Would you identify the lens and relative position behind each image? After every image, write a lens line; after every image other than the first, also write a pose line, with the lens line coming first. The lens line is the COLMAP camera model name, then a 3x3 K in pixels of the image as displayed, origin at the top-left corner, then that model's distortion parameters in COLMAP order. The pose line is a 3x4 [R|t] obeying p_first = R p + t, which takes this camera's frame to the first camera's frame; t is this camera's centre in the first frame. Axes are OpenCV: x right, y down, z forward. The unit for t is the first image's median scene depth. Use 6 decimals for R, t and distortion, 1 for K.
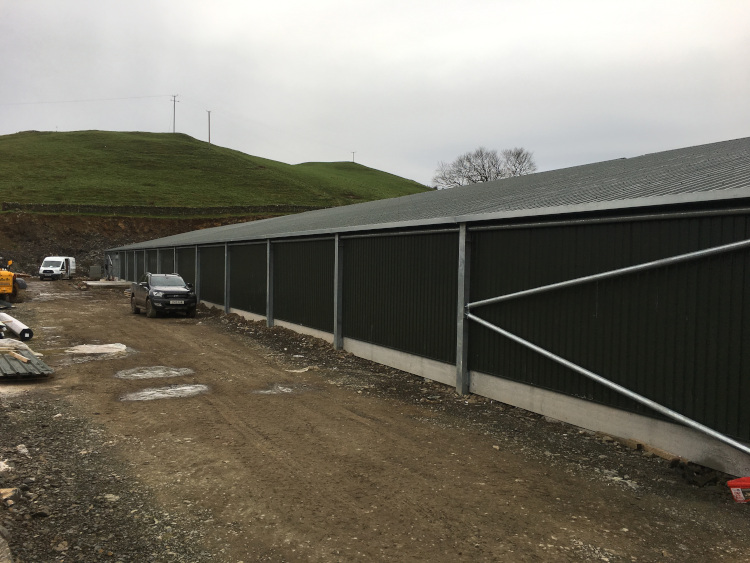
lens RADIAL K [[645.6, 0, 372.7], [0, 645.6, 281.3], [0, 0, 1]] dist [0.096193, -0.097186]
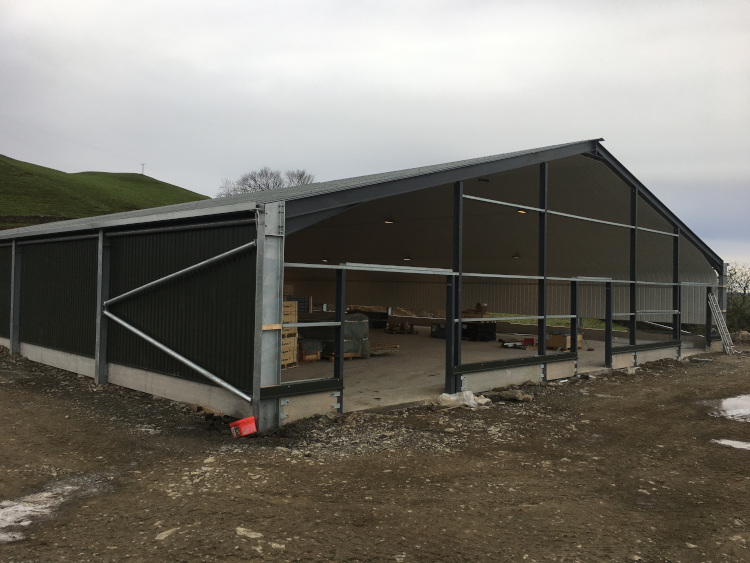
lens RADIAL K [[645.6, 0, 377.0], [0, 645.6, 280.1], [0, 0, 1]] dist [0.096193, -0.097186]
pose [[0.955814, 0.003376, 0.293952, 0.254318], [0.005745, 0.999529, -0.030159, 0.032310], [-0.293915, 0.030515, 0.955344, -0.206470]]
